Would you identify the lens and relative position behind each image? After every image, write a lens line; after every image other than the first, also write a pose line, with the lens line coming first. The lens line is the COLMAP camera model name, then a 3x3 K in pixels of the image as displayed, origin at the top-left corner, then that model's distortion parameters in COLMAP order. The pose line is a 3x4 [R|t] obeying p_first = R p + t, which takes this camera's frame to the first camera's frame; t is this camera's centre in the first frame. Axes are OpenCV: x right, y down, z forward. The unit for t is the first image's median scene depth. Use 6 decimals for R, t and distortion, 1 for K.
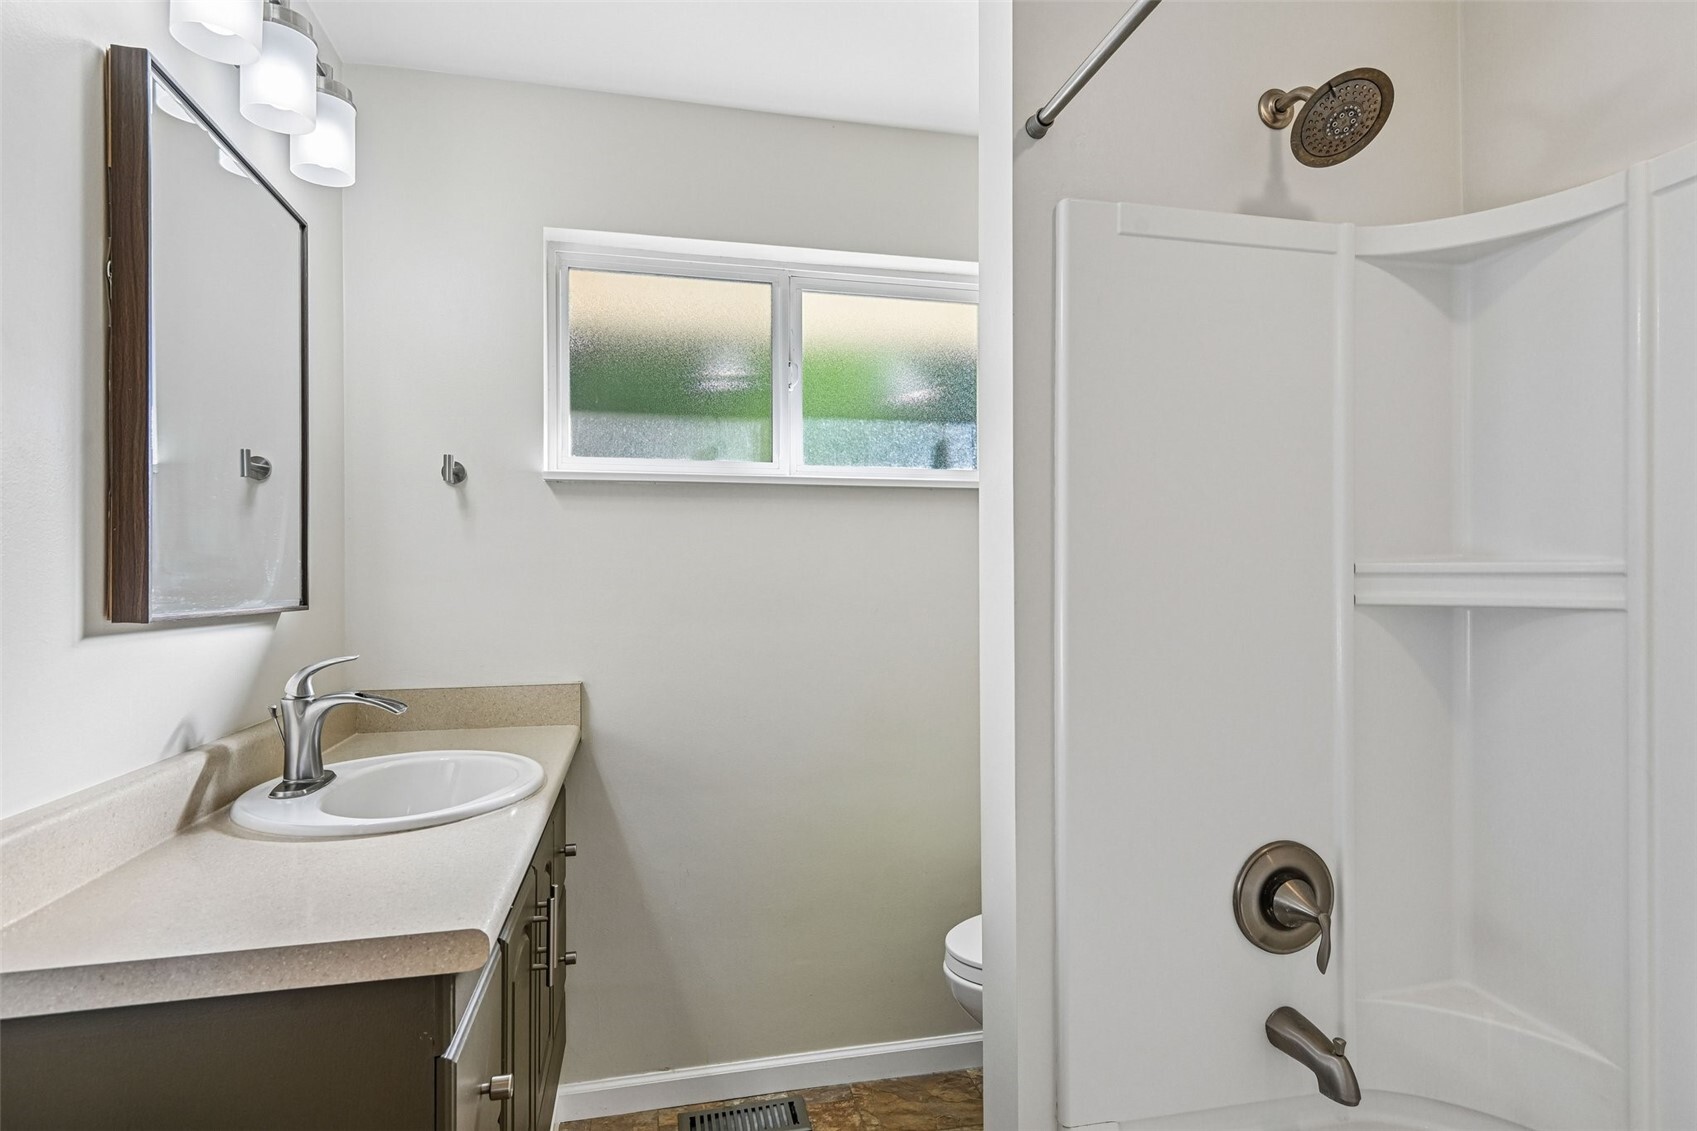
lens RADIAL K [[899.9, 0, 866.6], [0, 899.9, 587.6], [0, 0, 1]] dist [0.016048, -0.009636]
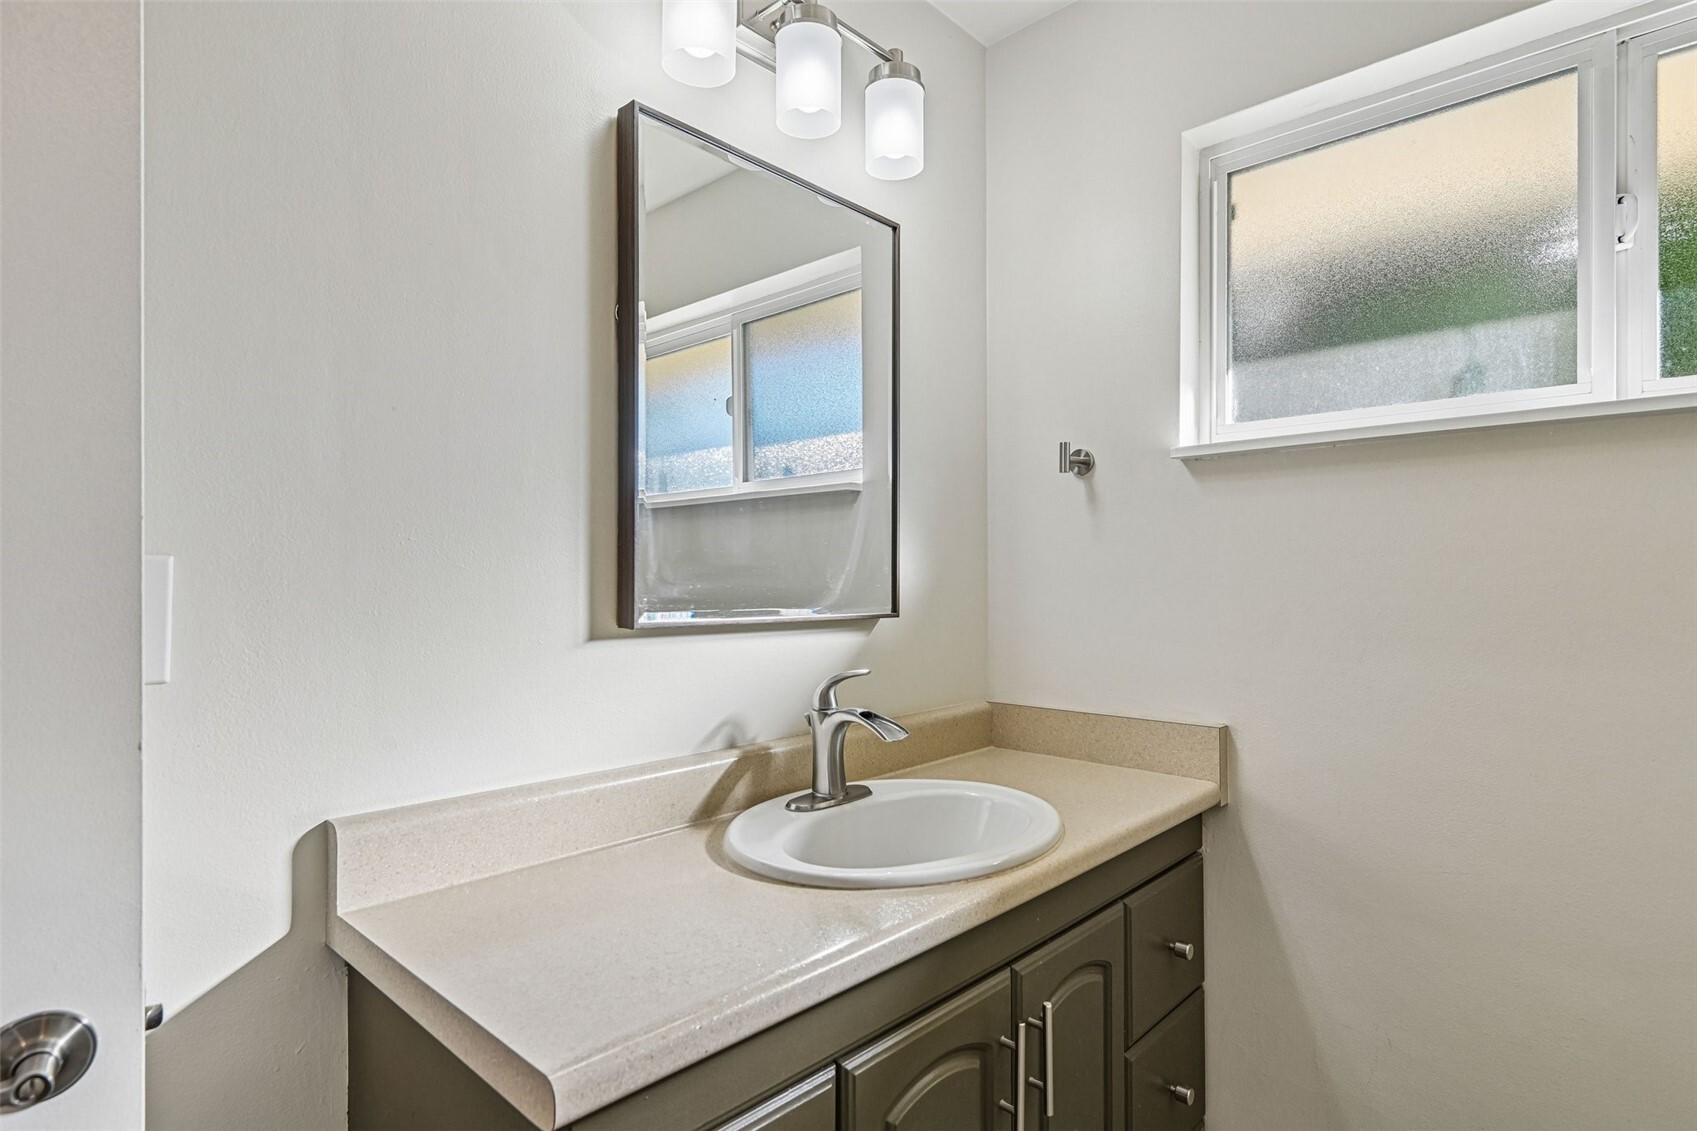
lens RADIAL K [[899.9, 0, 799.6], [0, 899.9, 583.5], [0, 0, 1]] dist [0.016048, -0.009636]
pose [[0.544286, 0.005640, -0.838881, 0.146093], [-0.008598, 0.999962, 0.001144, -0.012466], [0.838856, 0.006590, 0.544314, 0.378782]]
